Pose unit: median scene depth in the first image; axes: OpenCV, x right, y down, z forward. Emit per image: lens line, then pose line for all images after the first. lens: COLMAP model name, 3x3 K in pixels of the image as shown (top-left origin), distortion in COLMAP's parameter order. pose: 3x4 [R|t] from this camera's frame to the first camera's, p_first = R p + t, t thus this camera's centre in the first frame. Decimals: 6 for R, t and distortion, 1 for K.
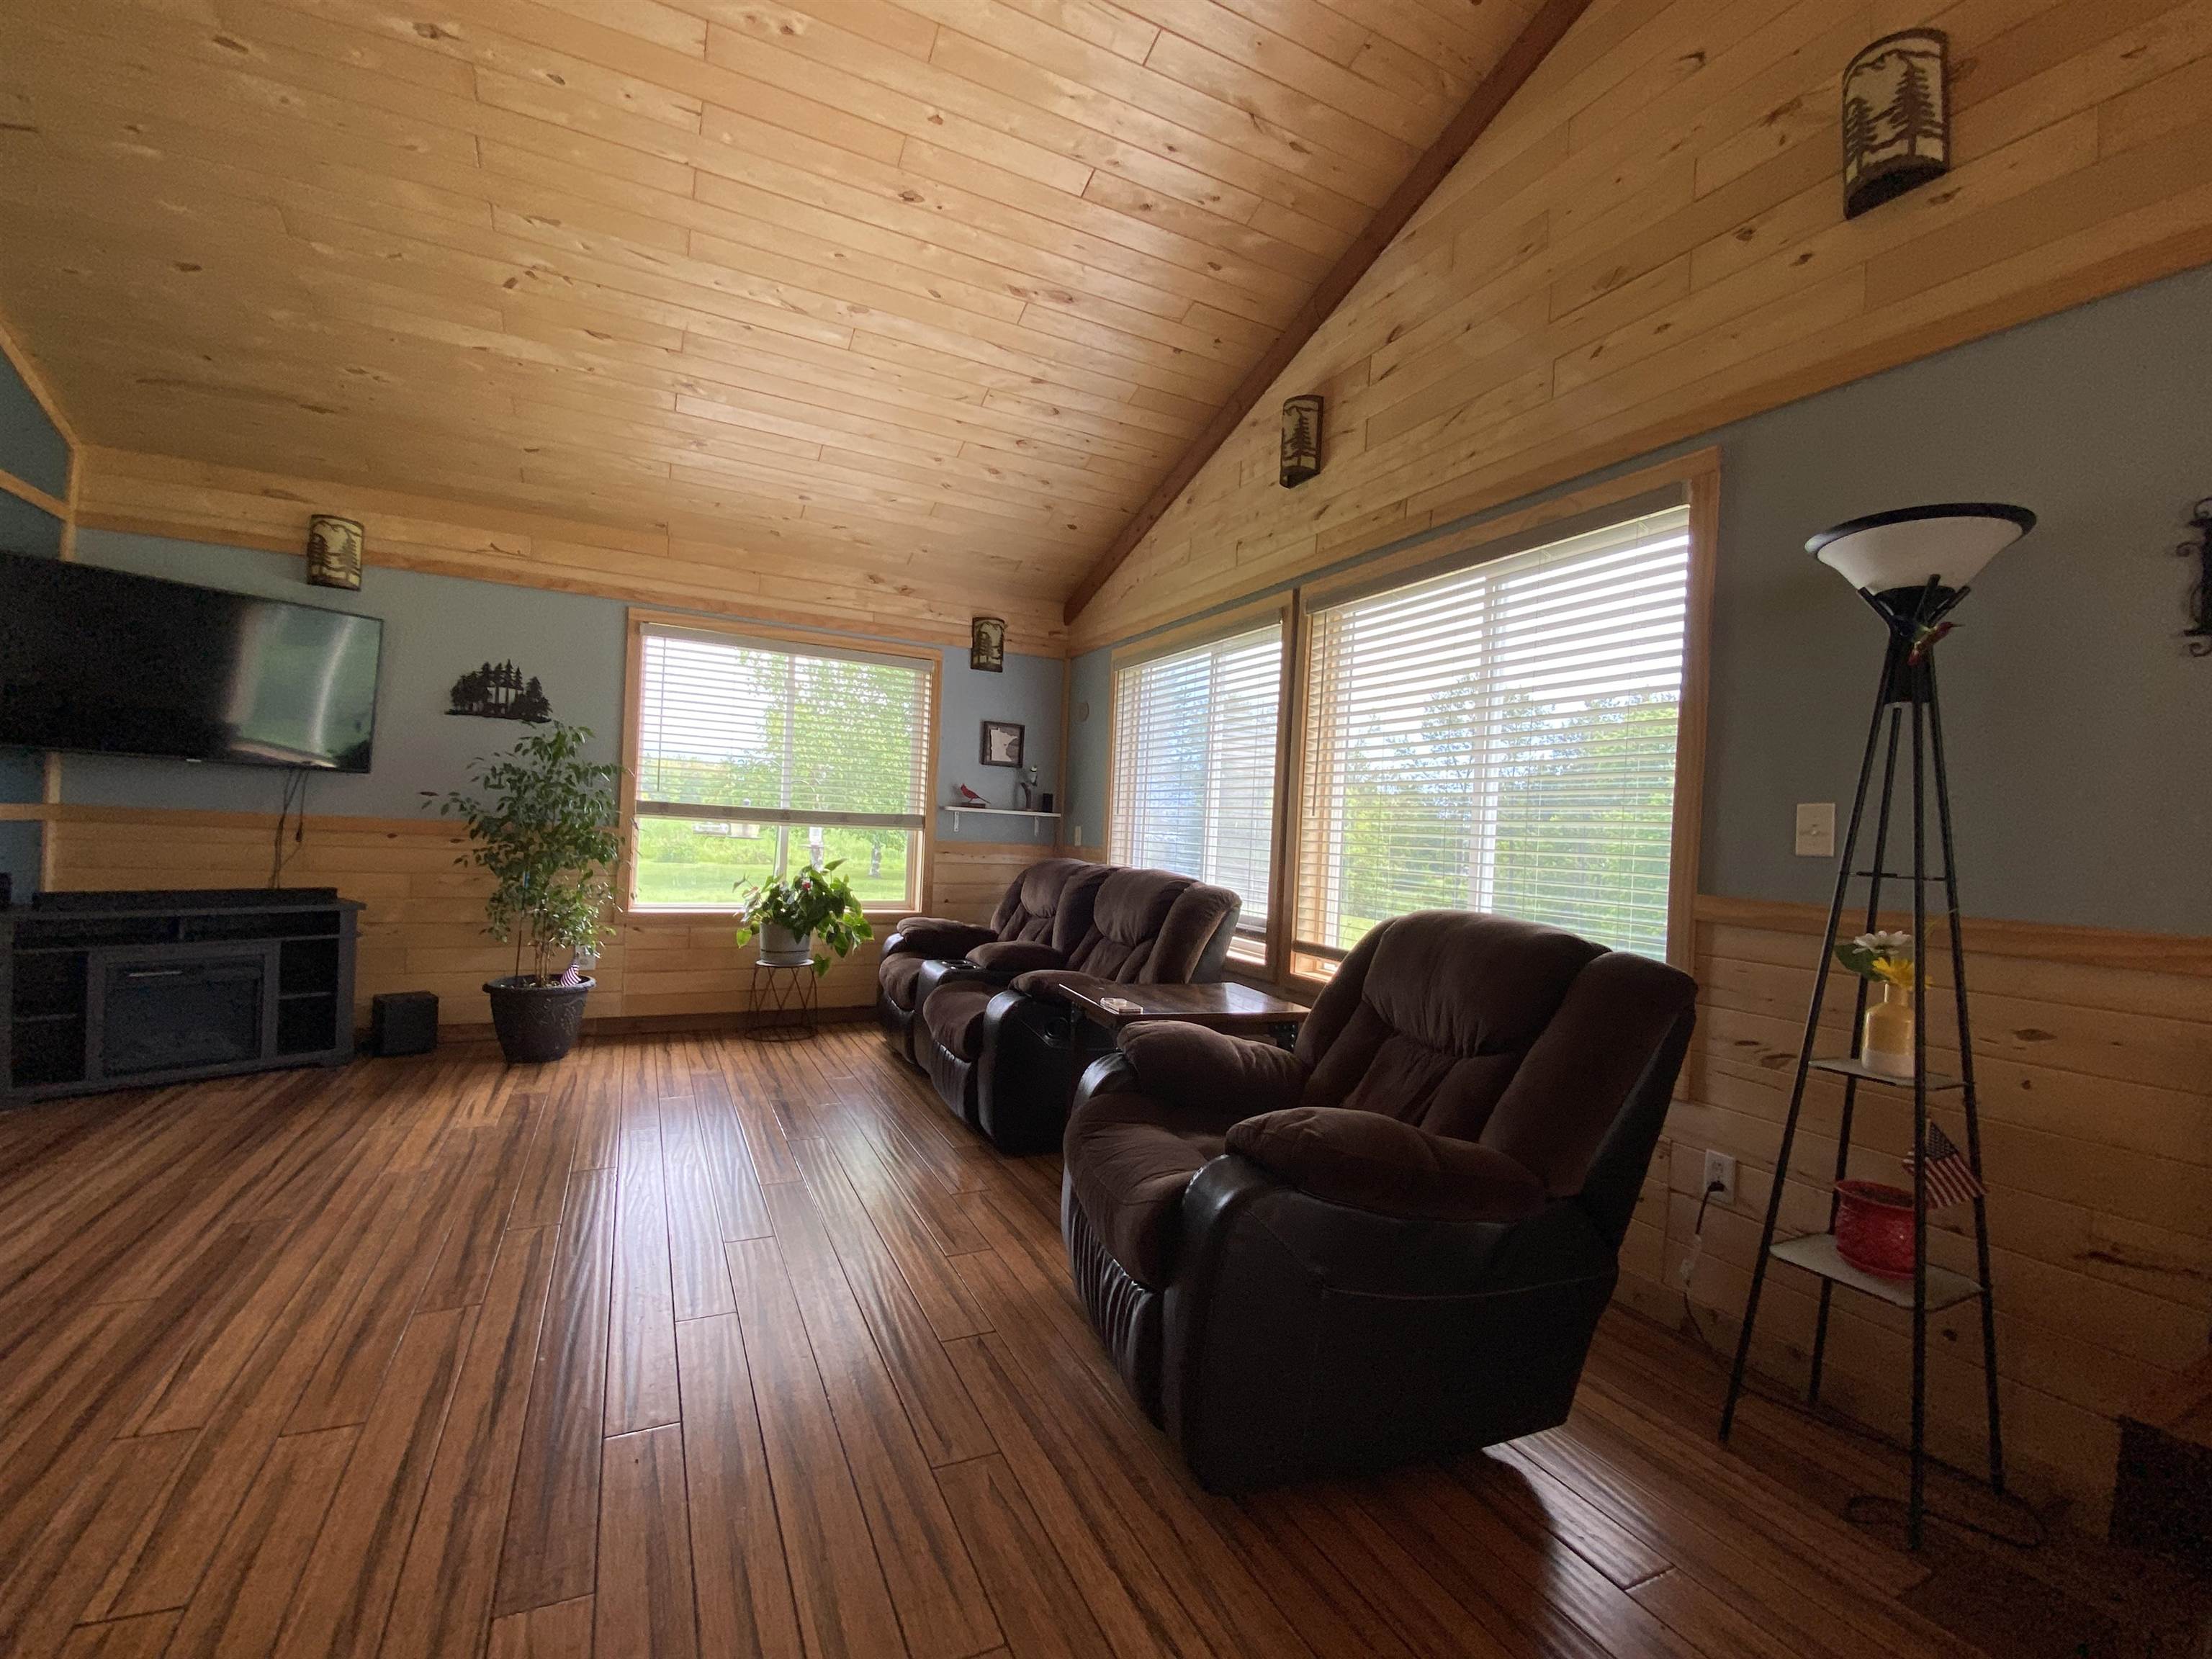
lens RADIAL K [[939.4, 0, 1123.3], [0, 939.4, 835.9], [0, 0, 1]] dist [0.016661, -0.019407]
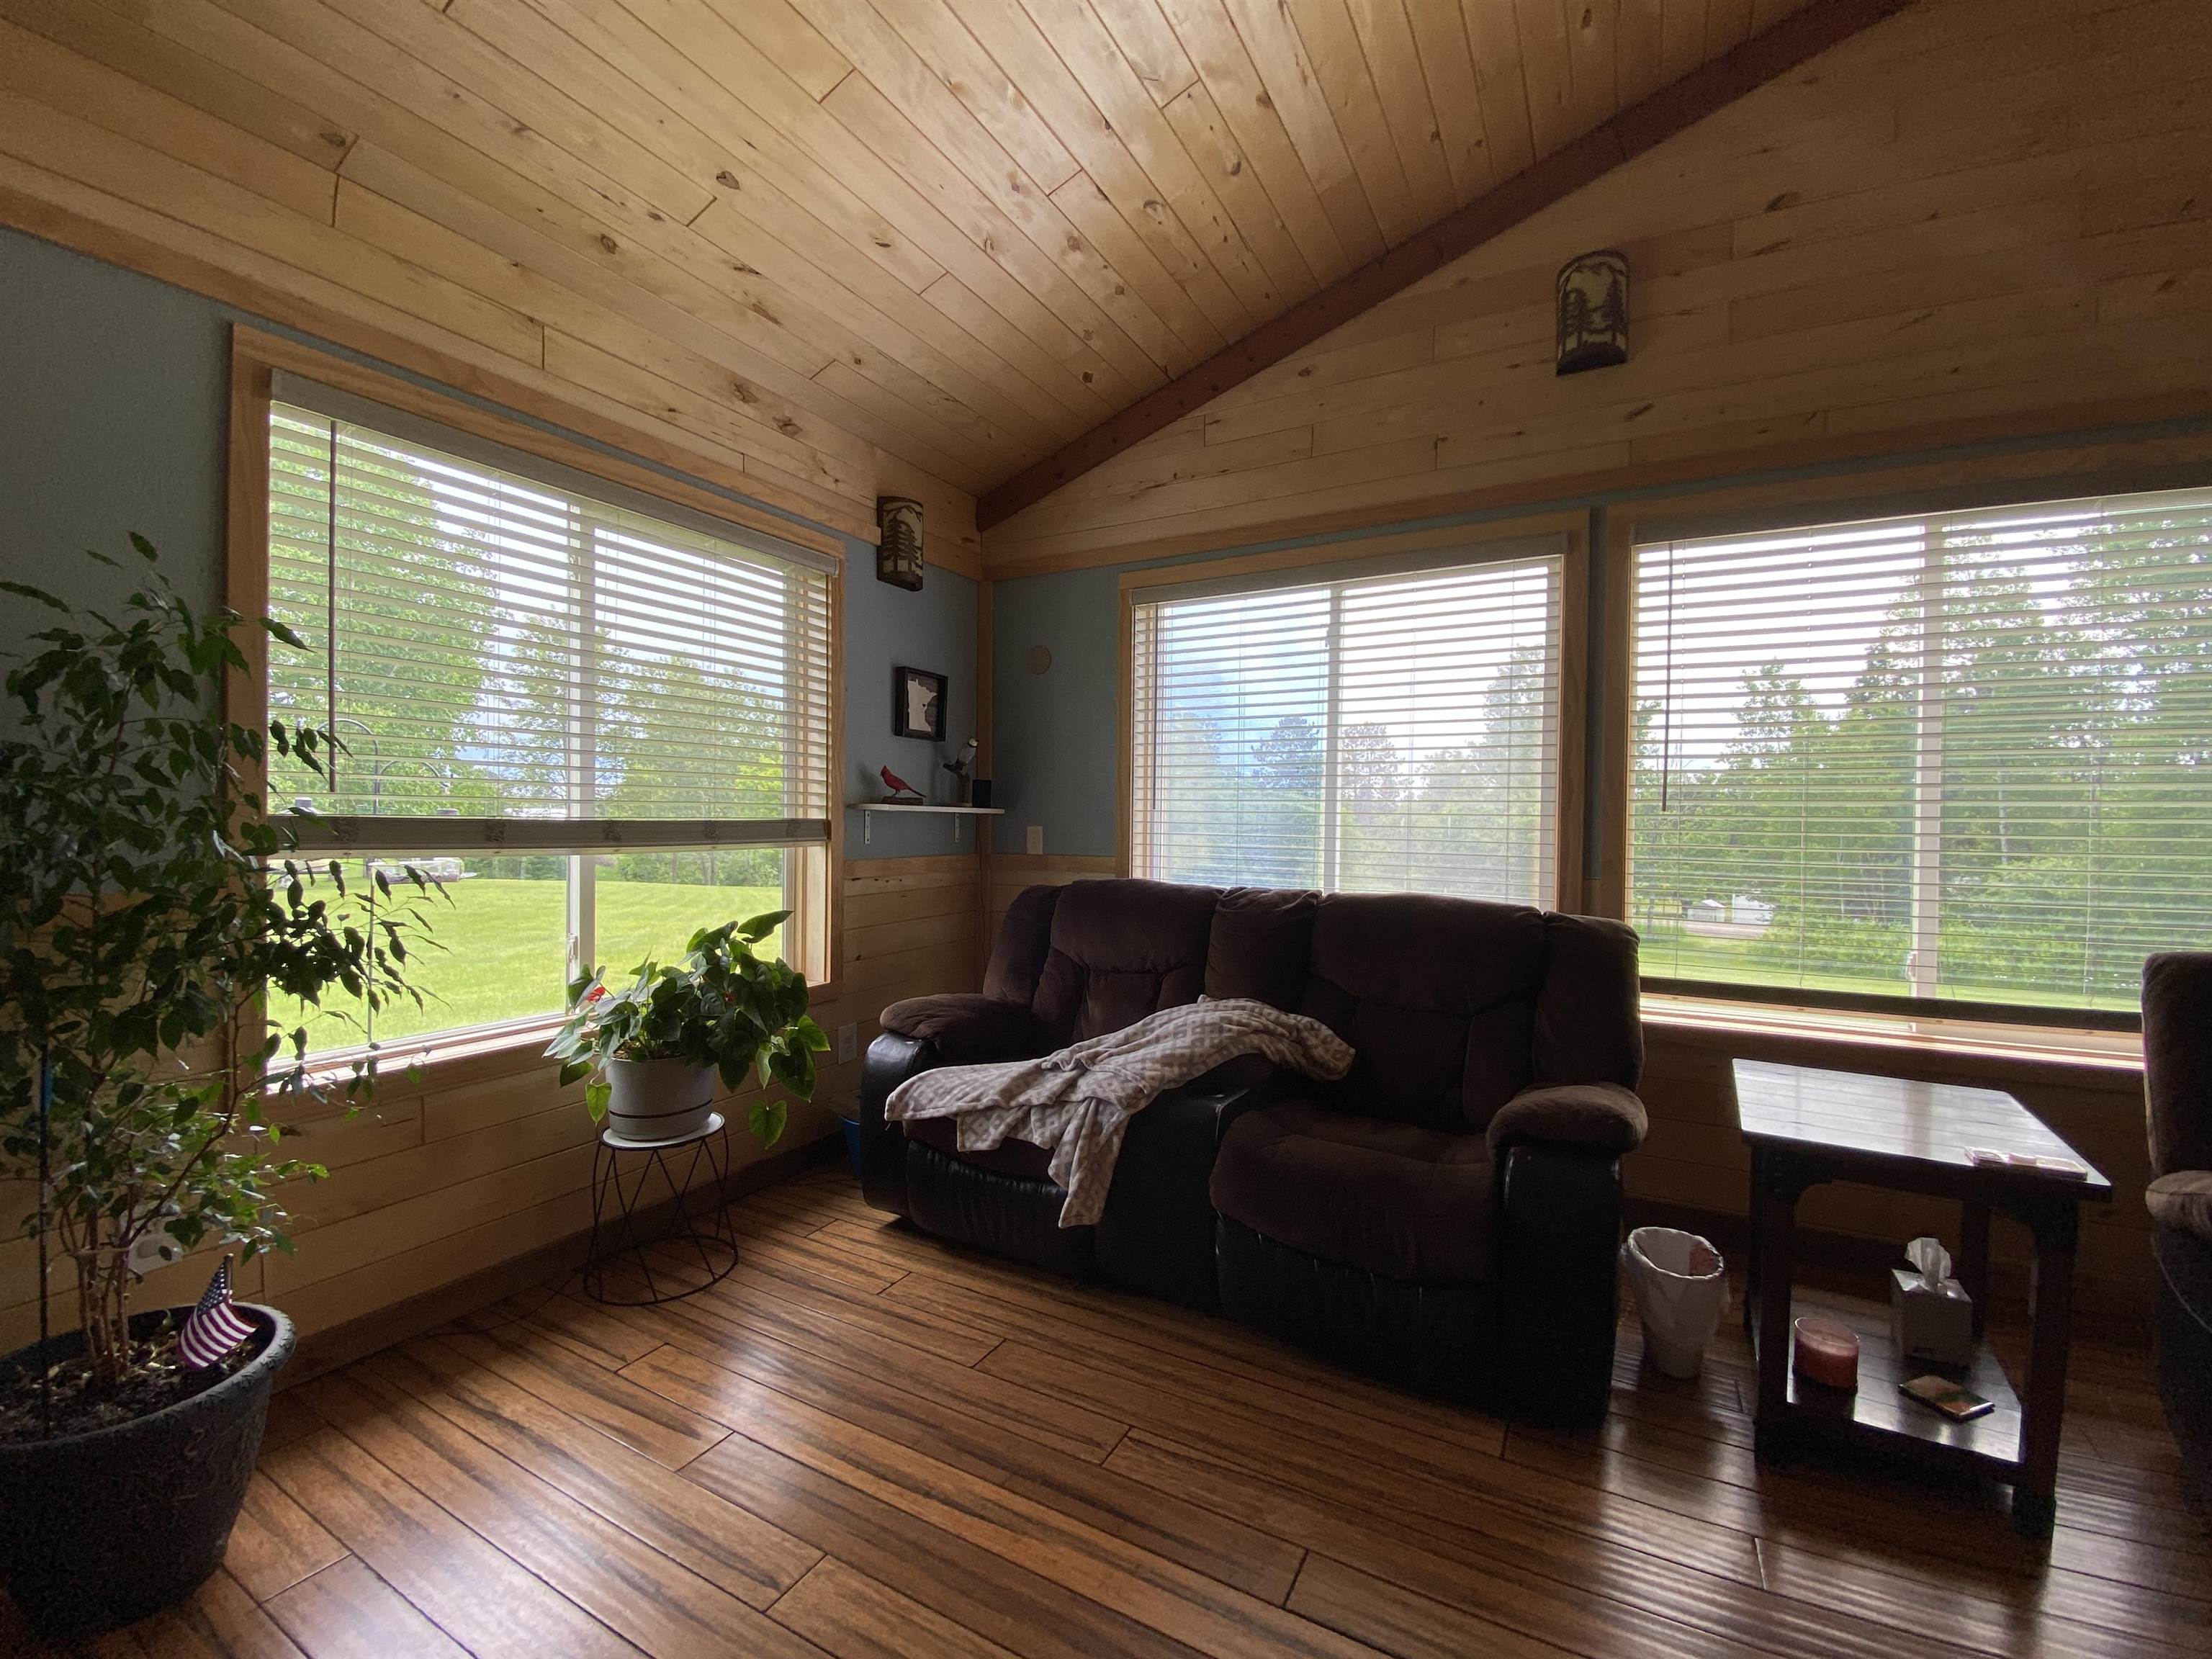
lens RADIAL K [[885.5, 0, 1101.8], [0, 885.5, 841.1], [0, 0, 1]] dist [-0.021881, -0.002945]
pose [[0.832921, -0.050993, 0.551037, -0.455380], [0.029120, 0.998405, 0.048376, -0.036937], [-0.552625, -0.024247, 0.833077, 0.530523]]
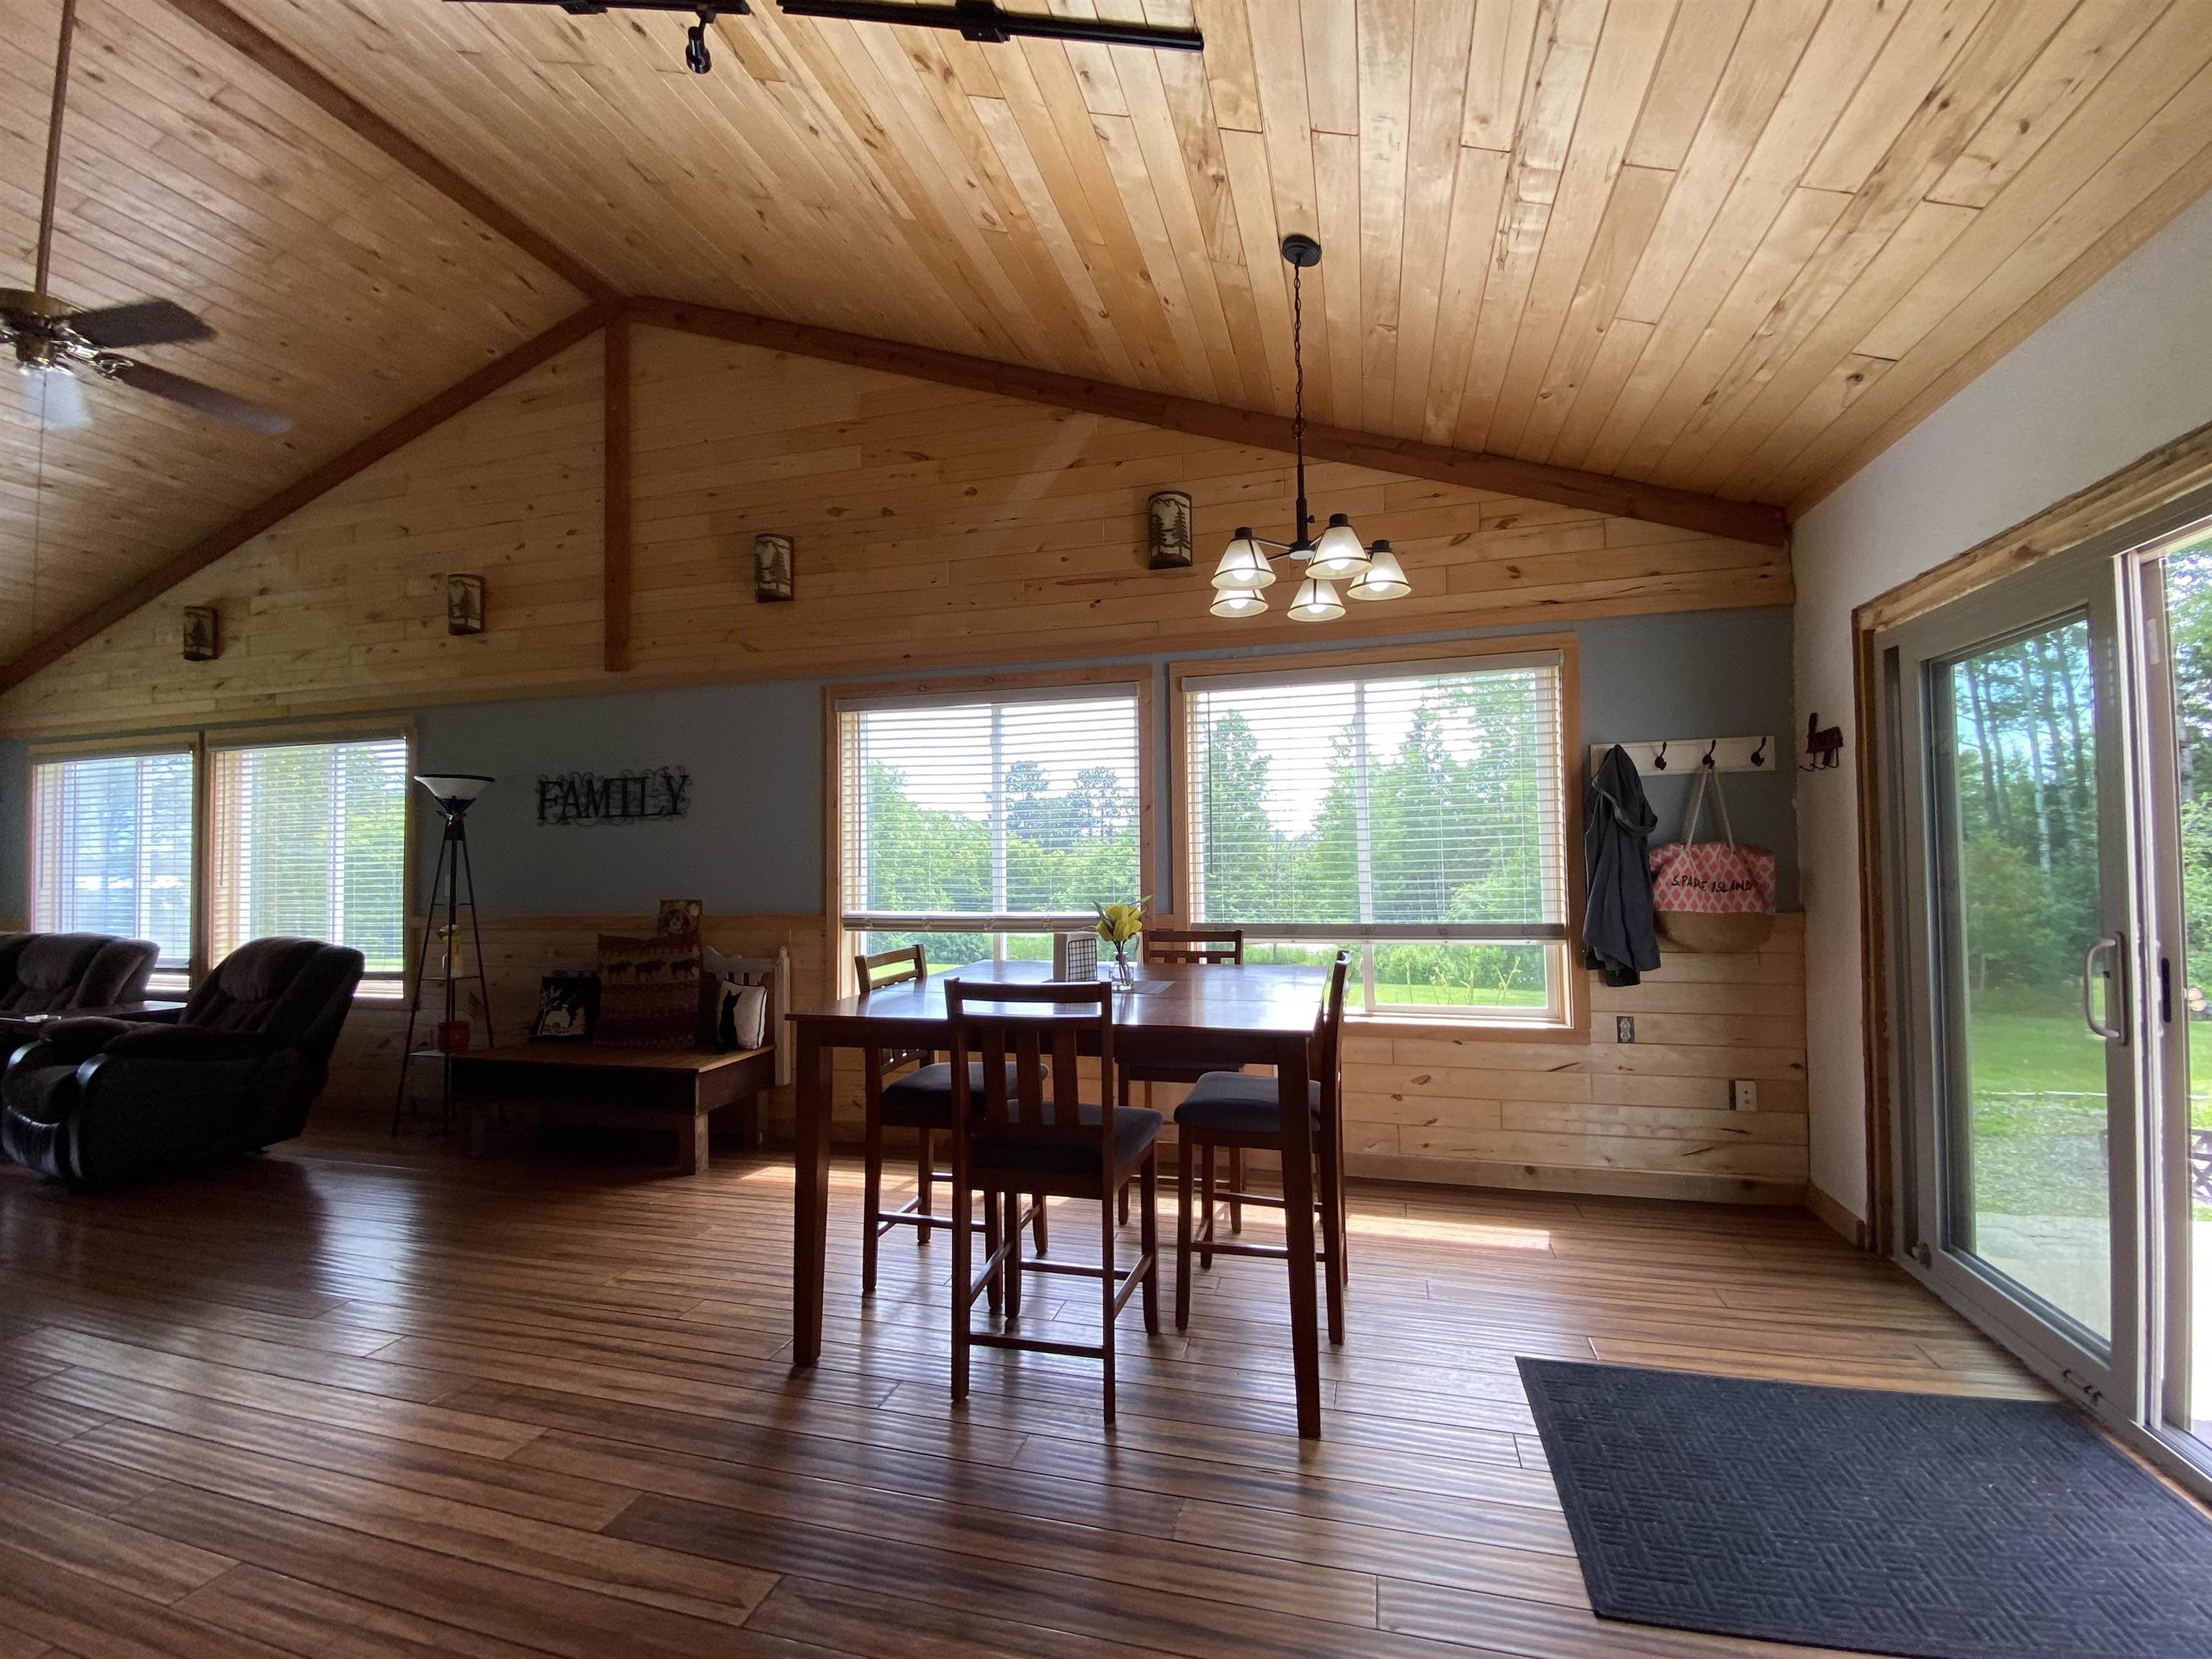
lens RADIAL K [[939.4, 0, 1117.0], [0, 939.4, 836.3], [0, 0, 1]] dist [0.016661, -0.019407]
pose [[0.666384, -0.036829, 0.744699, 0.033641], [0.051098, 0.998687, 0.003665, -0.026941], [-0.743856, 0.035610, 0.667391, -0.890605]]
